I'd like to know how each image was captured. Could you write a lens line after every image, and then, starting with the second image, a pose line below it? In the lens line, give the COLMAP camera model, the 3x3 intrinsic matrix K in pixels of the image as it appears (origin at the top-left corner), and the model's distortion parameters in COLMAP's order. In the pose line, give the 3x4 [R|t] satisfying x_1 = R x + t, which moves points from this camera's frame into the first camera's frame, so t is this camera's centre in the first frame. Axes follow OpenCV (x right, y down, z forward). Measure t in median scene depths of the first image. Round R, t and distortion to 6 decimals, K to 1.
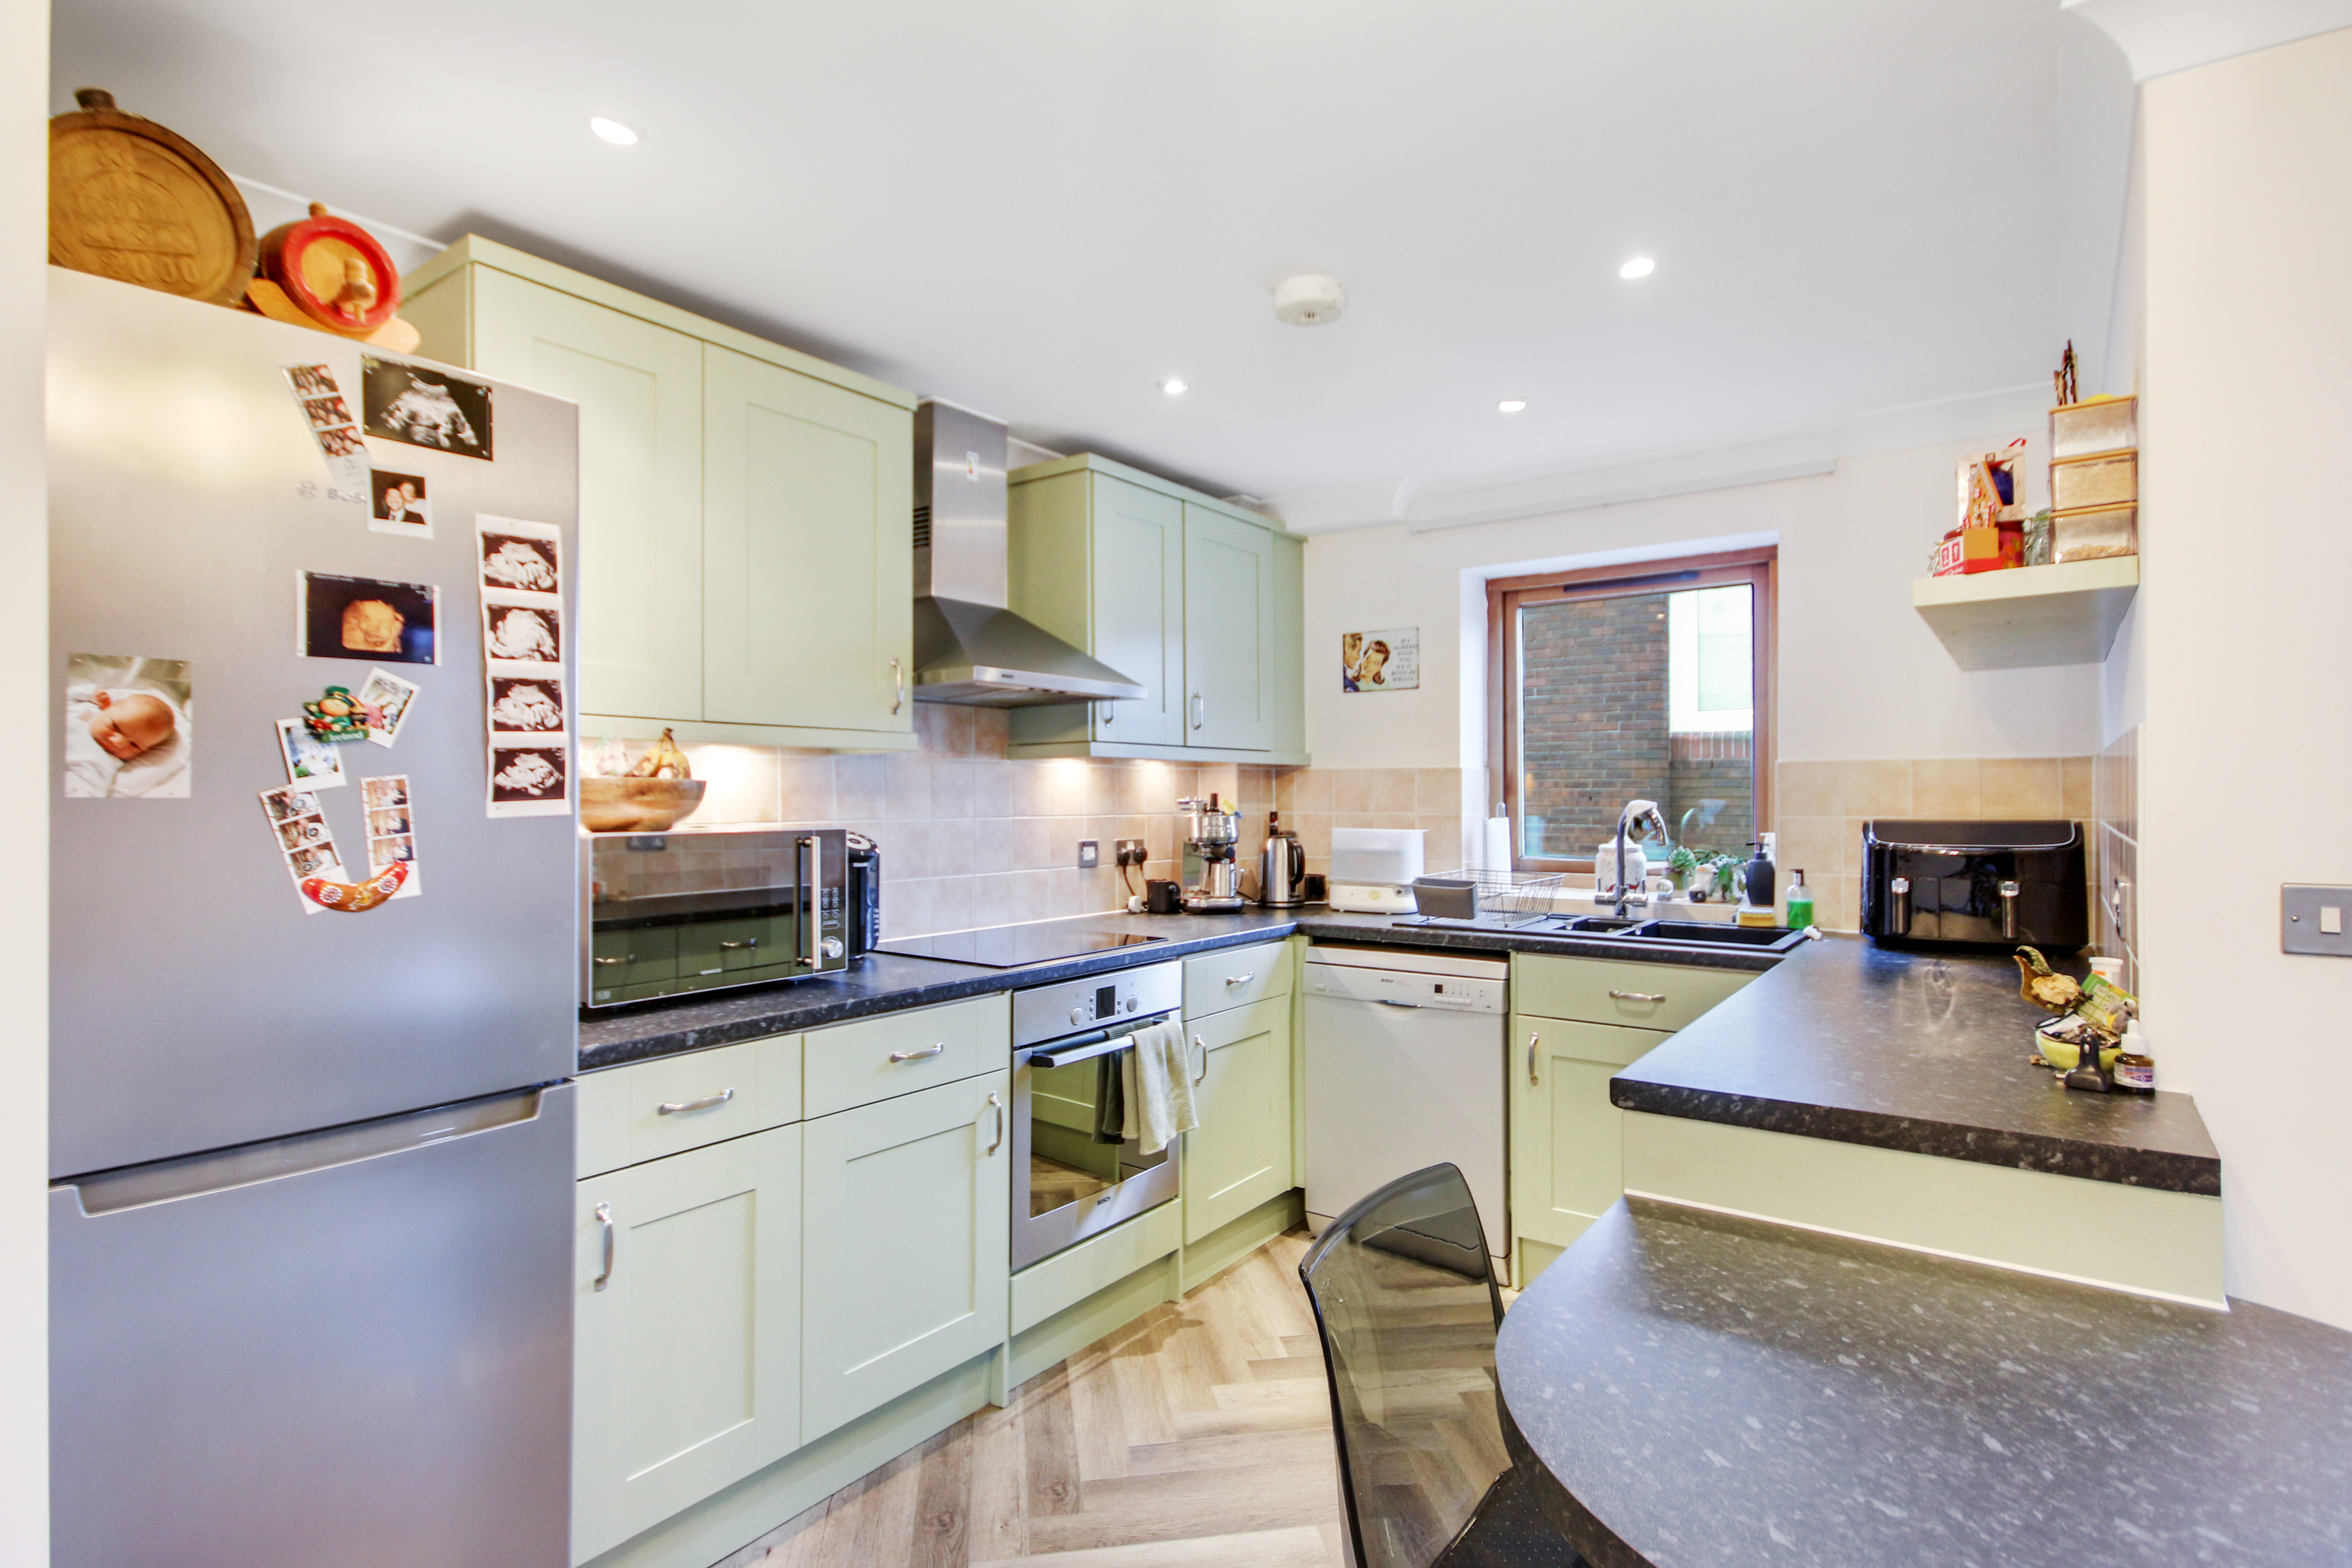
lens RADIAL K [[1183.2, 0, 1176.3], [0, 1183.2, 787.8], [0, 0, 1]] dist [-0.008860, 0.002070]
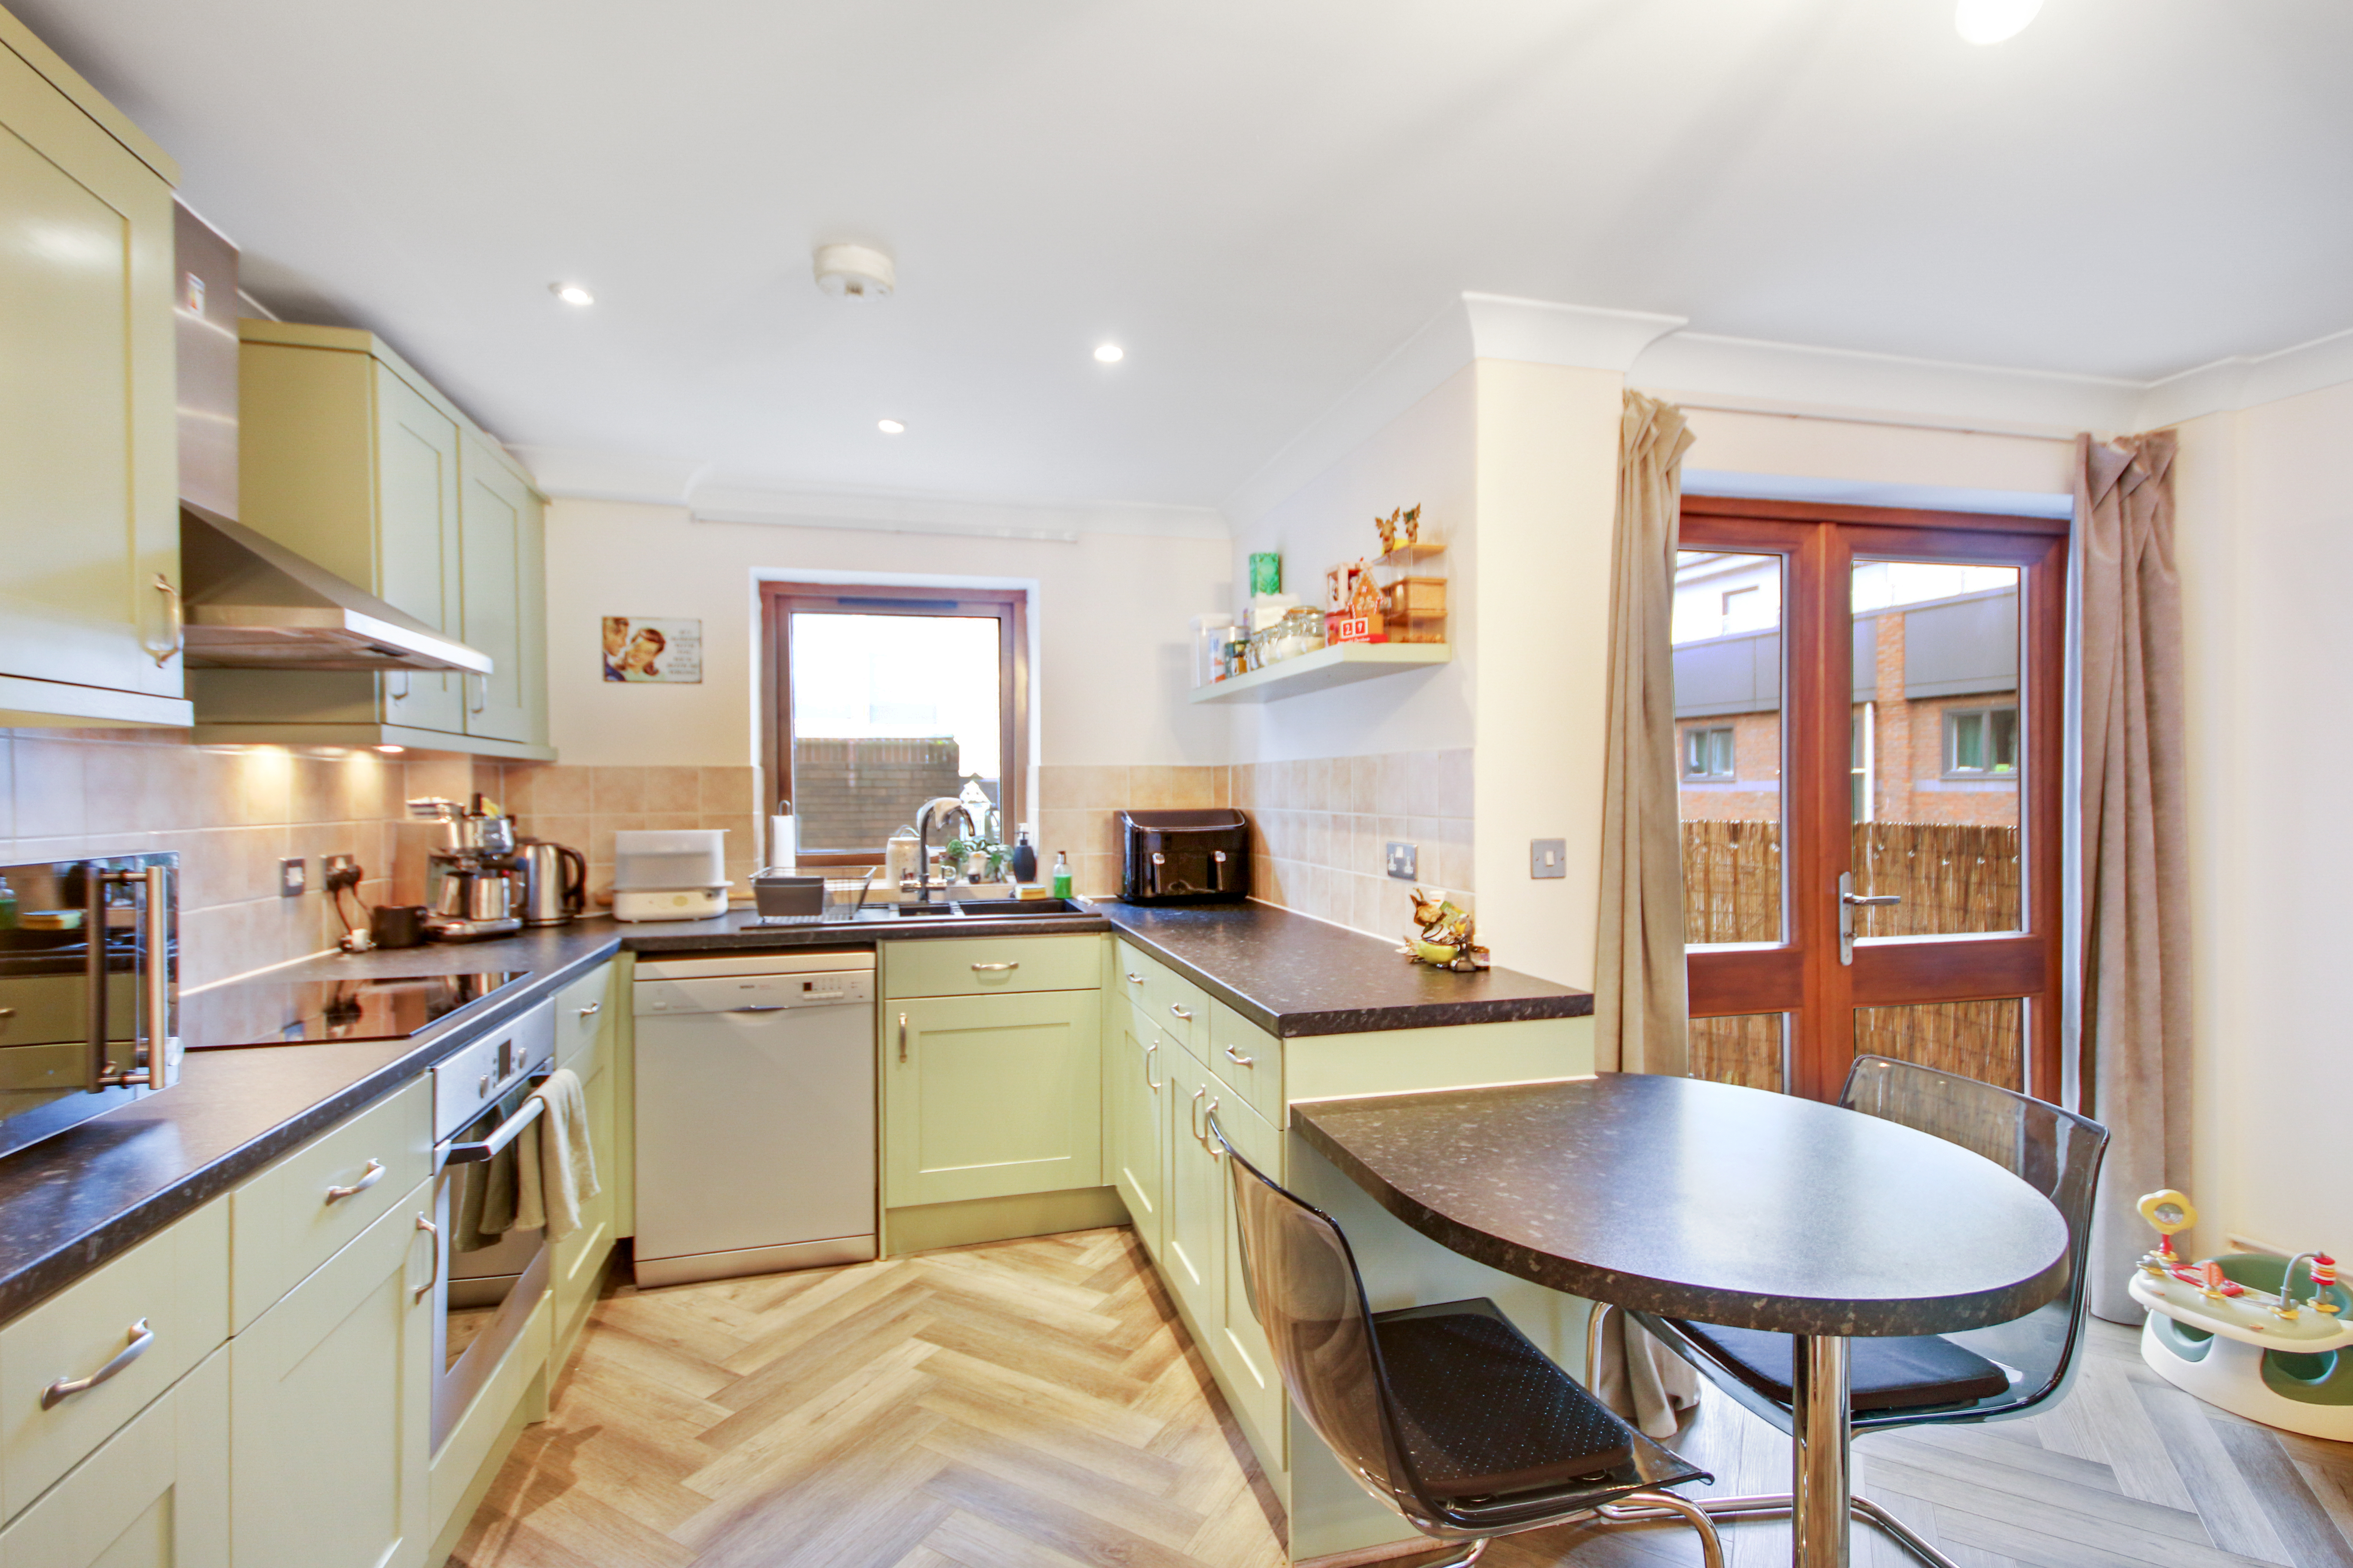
lens RADIAL K [[1082.8, 0, 1173.4], [0, 1082.8, 785.8], [0, 0, 1]] dist [0.022685, -0.001826]
pose [[0.622747, 0.001432, 0.782422, -0.294447], [0.000583, 0.999997, -0.002294, 0.002116], [-0.782423, 0.001885, 0.622744, 0.176437]]
